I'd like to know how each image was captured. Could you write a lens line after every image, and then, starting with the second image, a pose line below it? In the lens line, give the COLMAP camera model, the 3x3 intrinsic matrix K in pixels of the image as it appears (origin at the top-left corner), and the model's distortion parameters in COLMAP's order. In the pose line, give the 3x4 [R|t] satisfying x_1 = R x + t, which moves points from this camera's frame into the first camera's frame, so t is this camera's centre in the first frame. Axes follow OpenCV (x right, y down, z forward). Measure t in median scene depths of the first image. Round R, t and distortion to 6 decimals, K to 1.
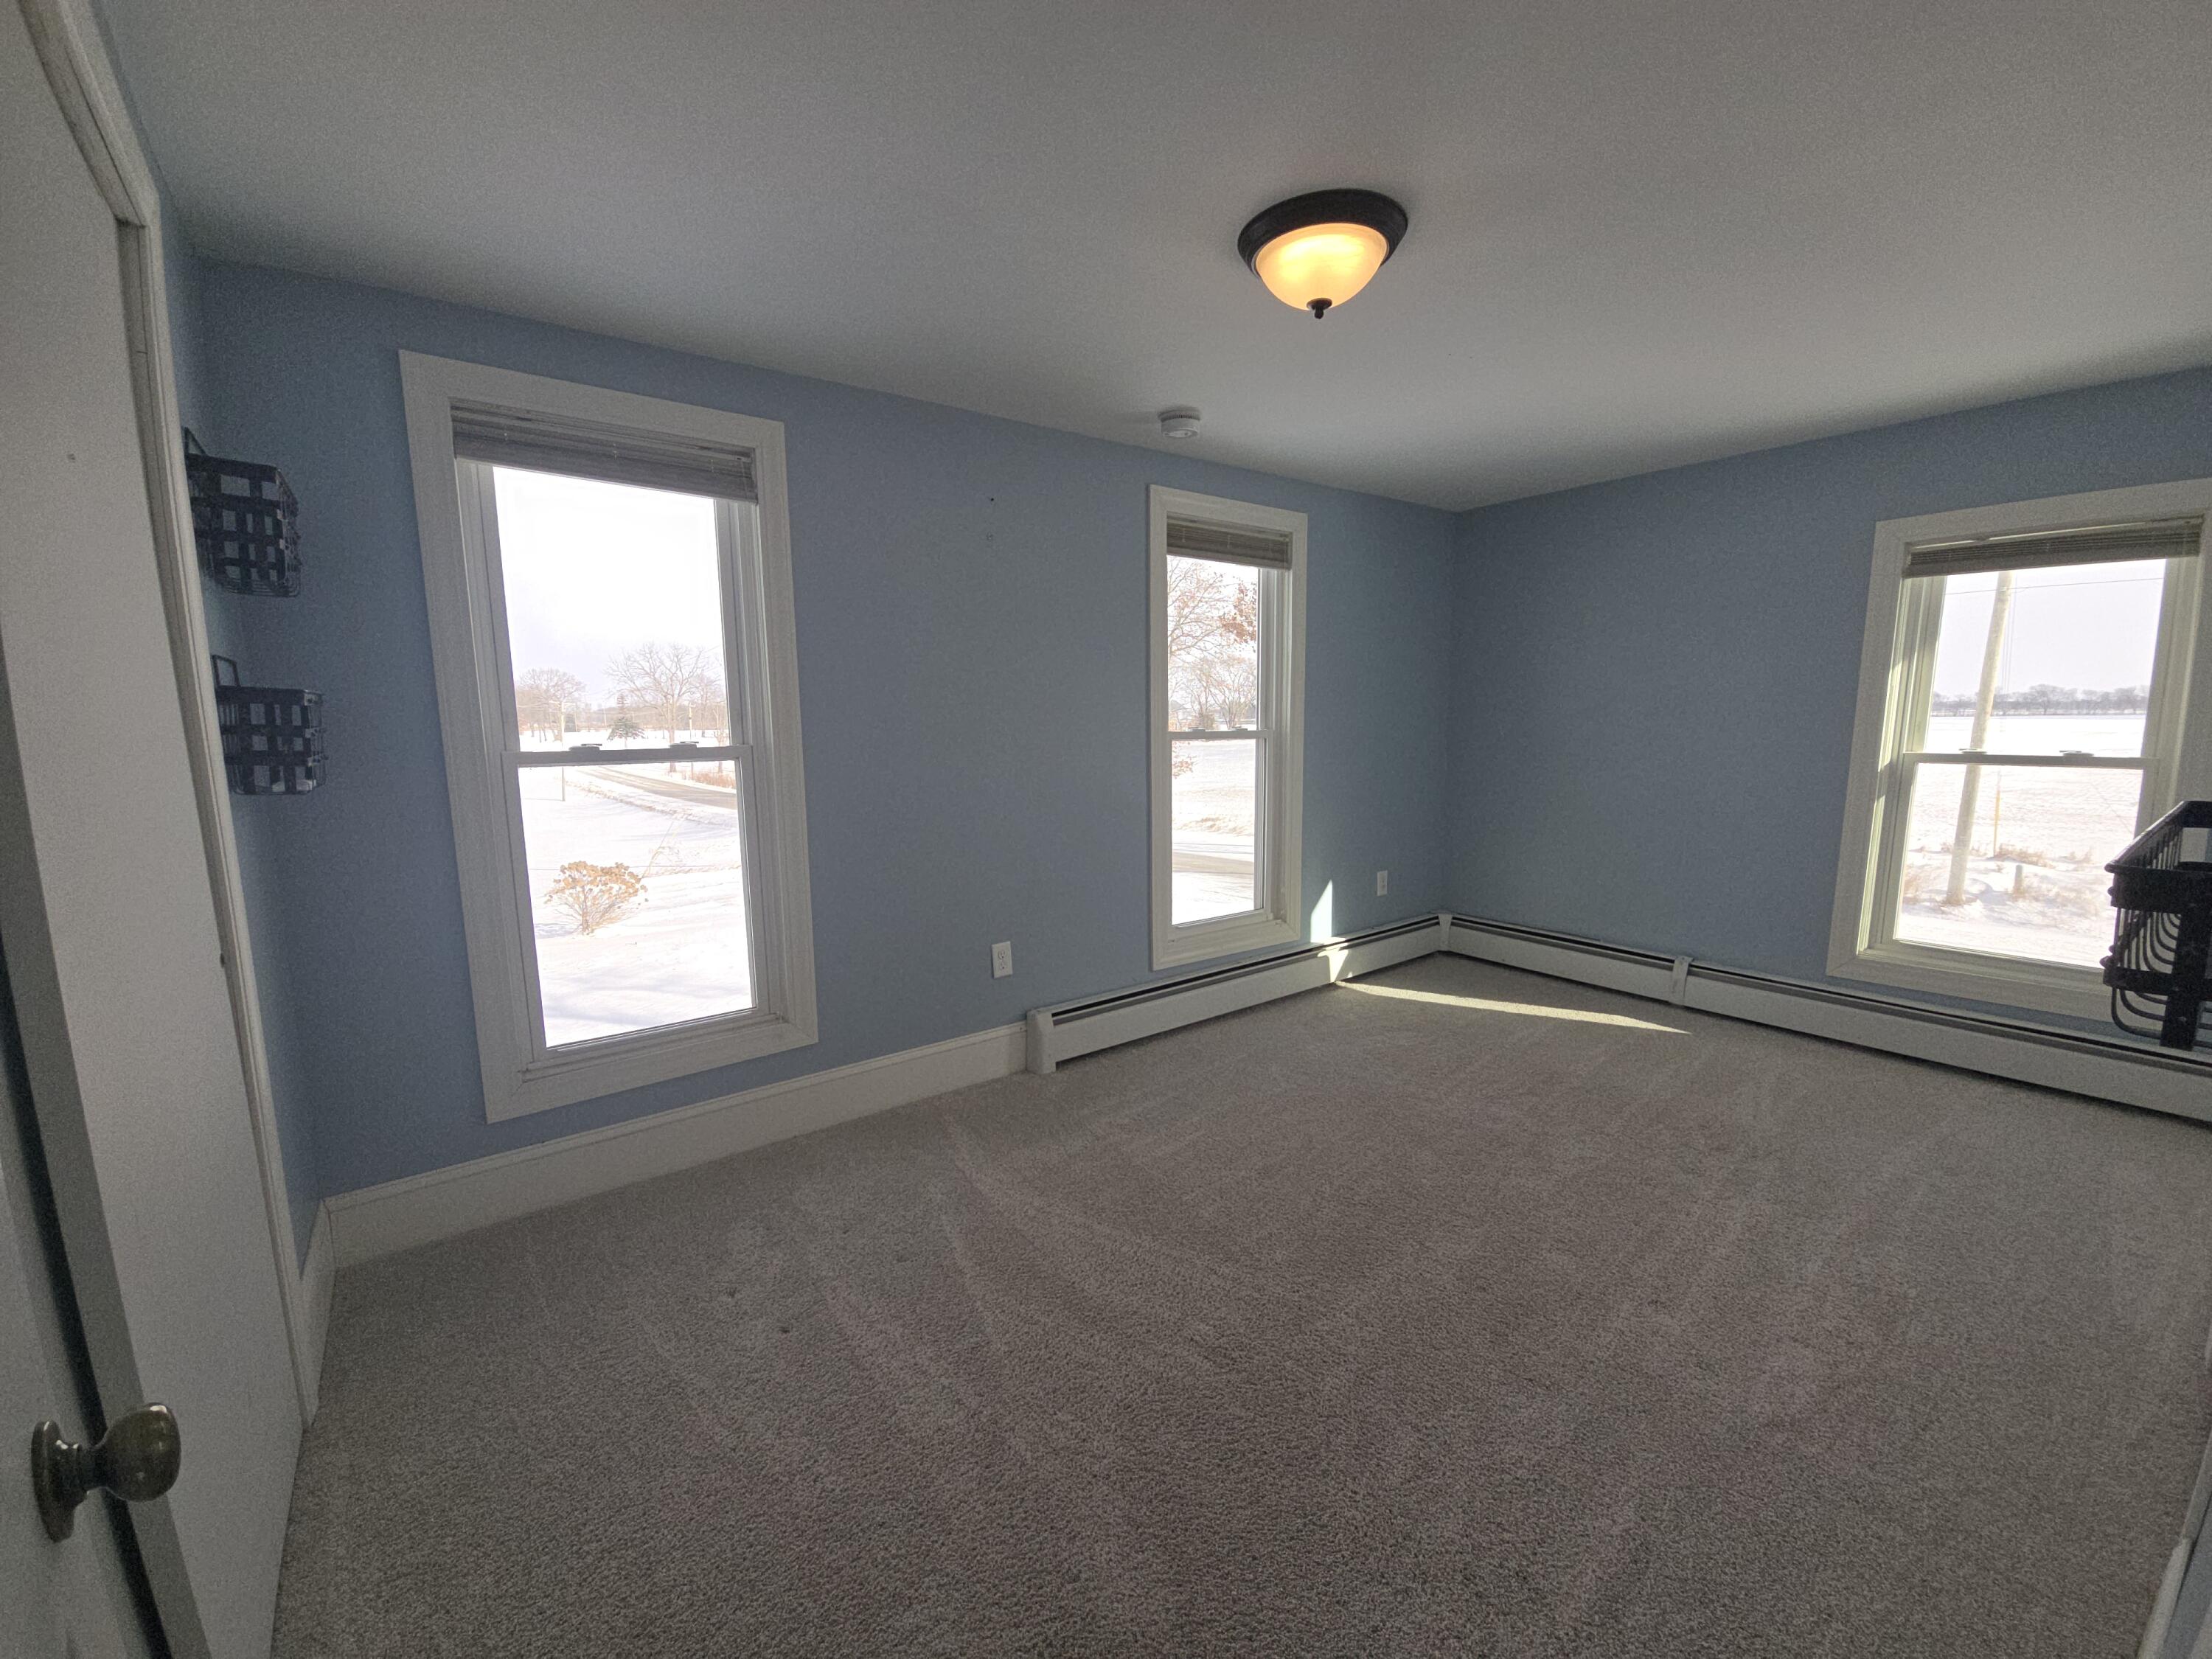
lens RADIAL K [[897.1, 0, 1107.1], [0, 897.1, 841.5], [0, 0, 1]] dist [0.001361, -0.002340]
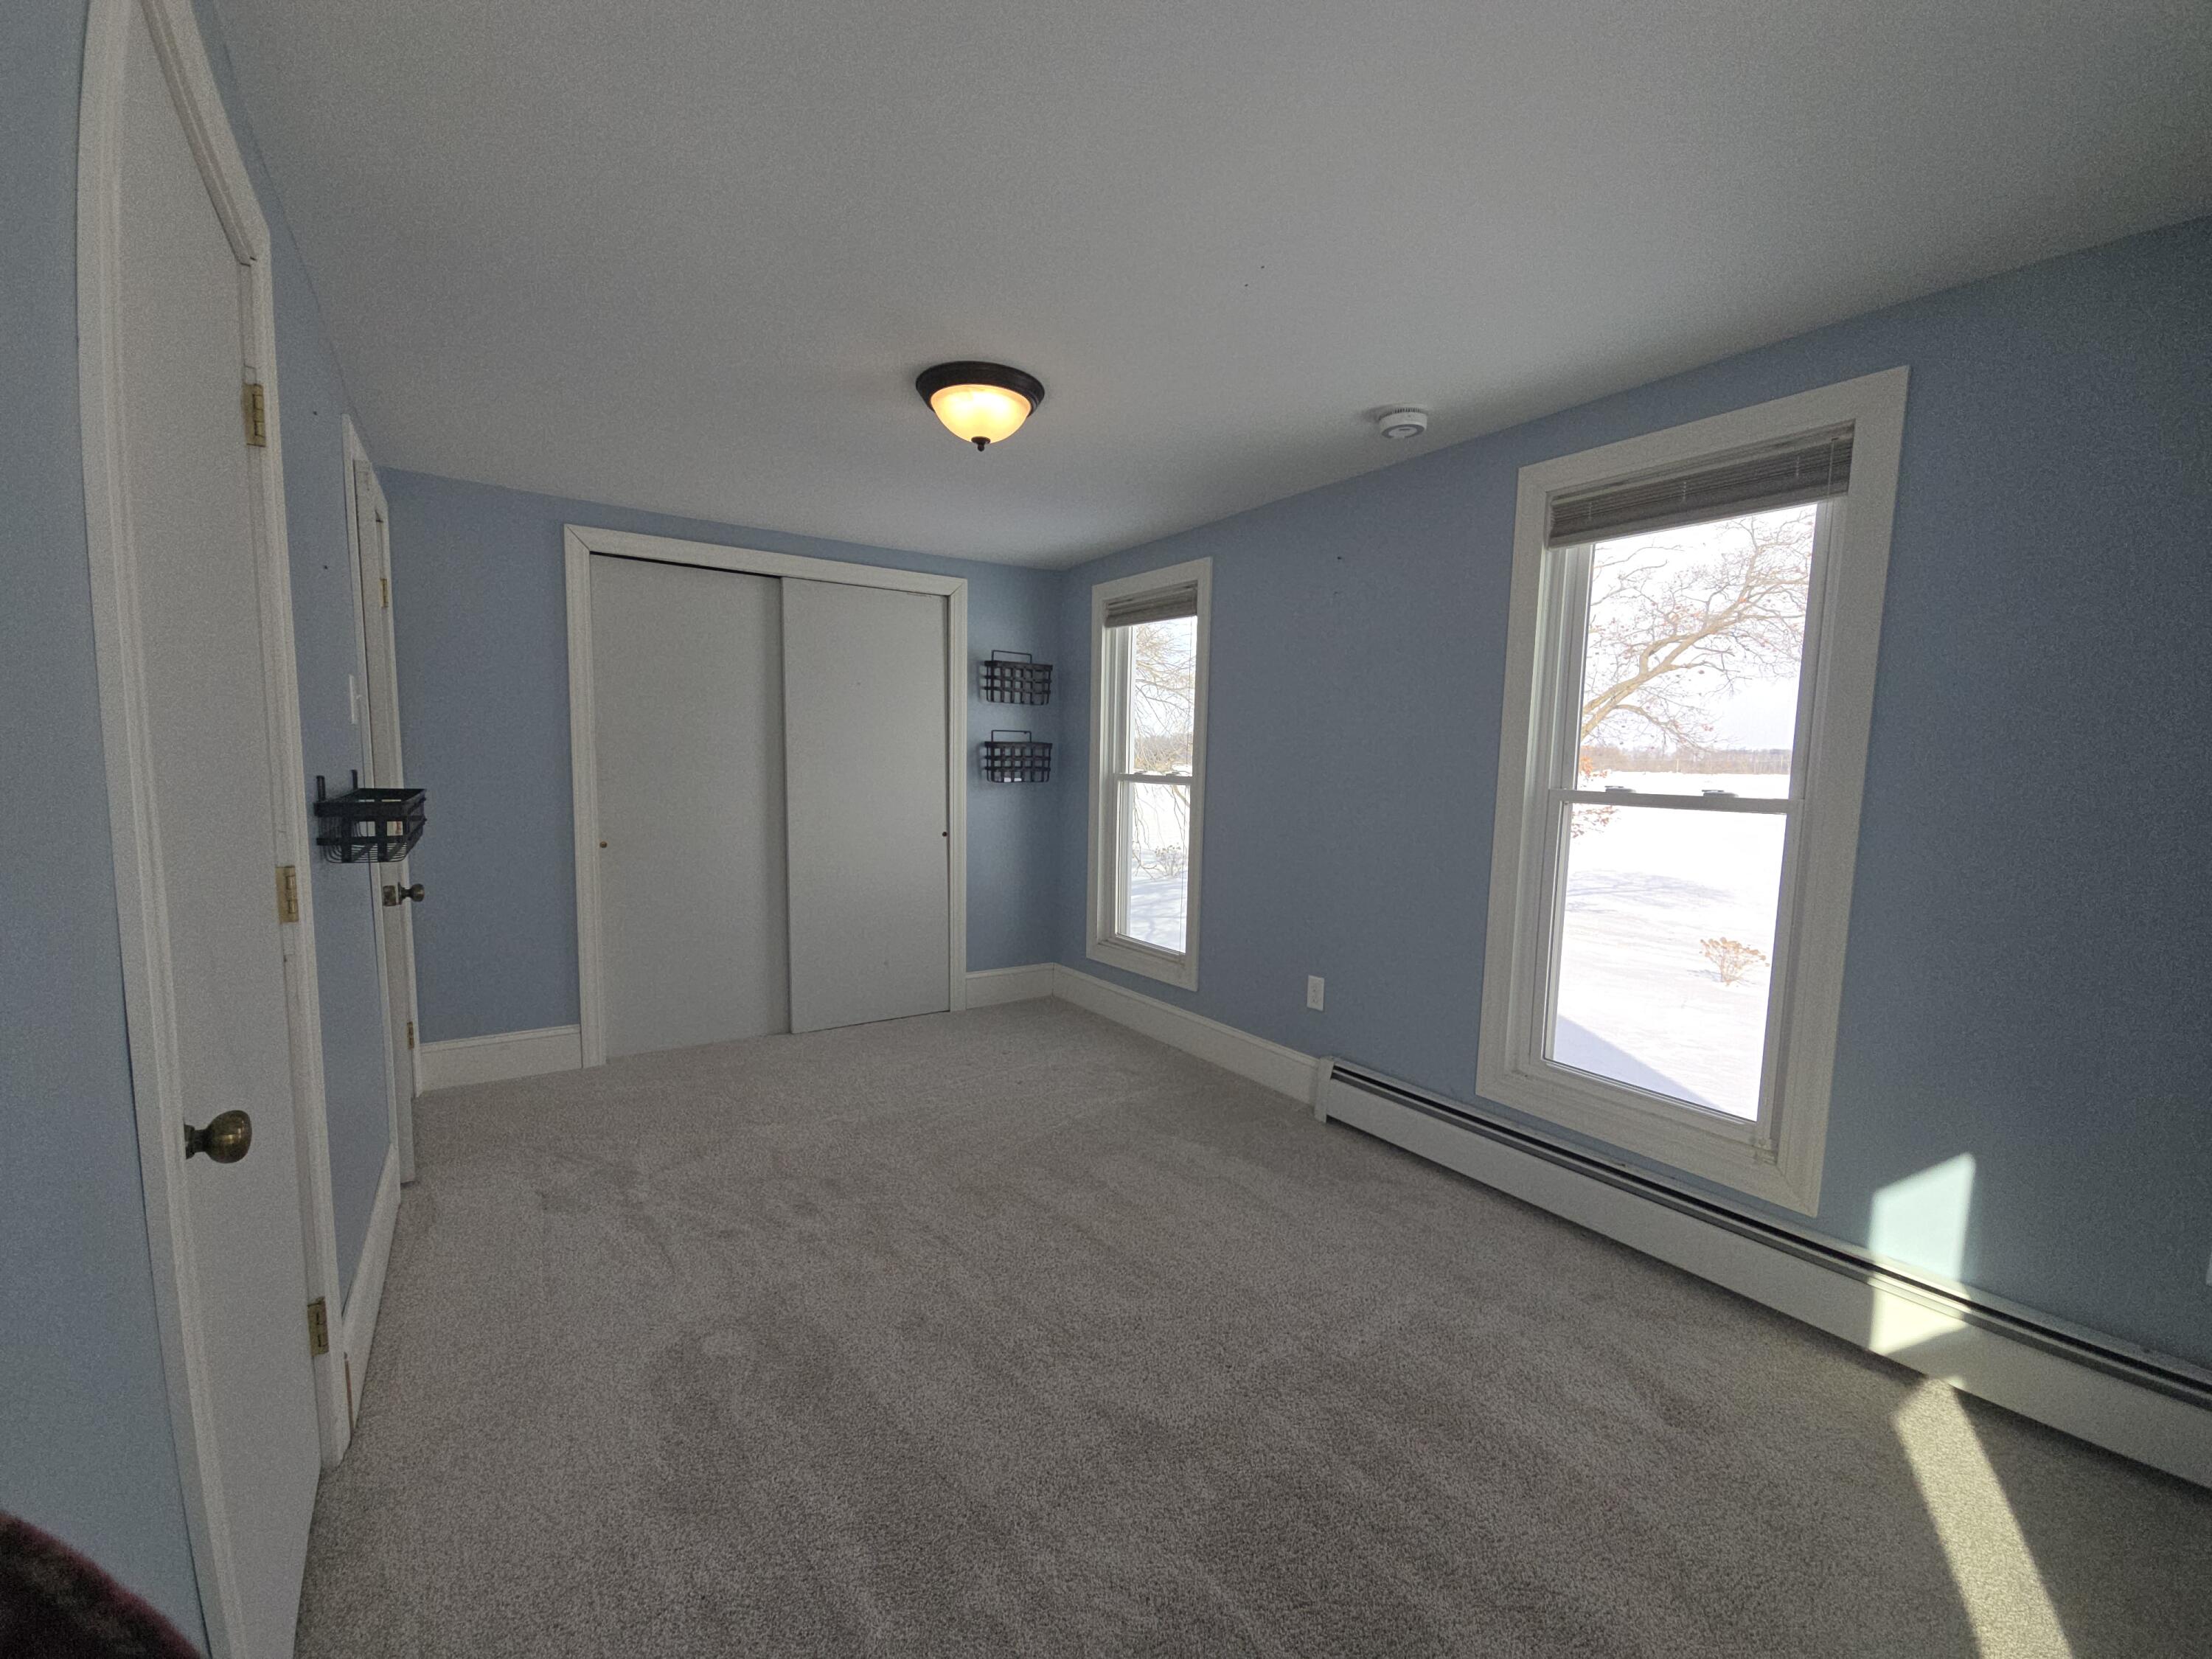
lens RADIAL K [[897.1, 0, 1107.1], [0, 897.1, 841.5], [0, 0, 1]] dist [0.001361, -0.002340]
pose [[-0.038540, 0.104978, -0.993727, 0.885668], [-0.154073, 0.981950, 0.109709, -0.115177], [0.987308, 0.157335, -0.021670, 0.733823]]
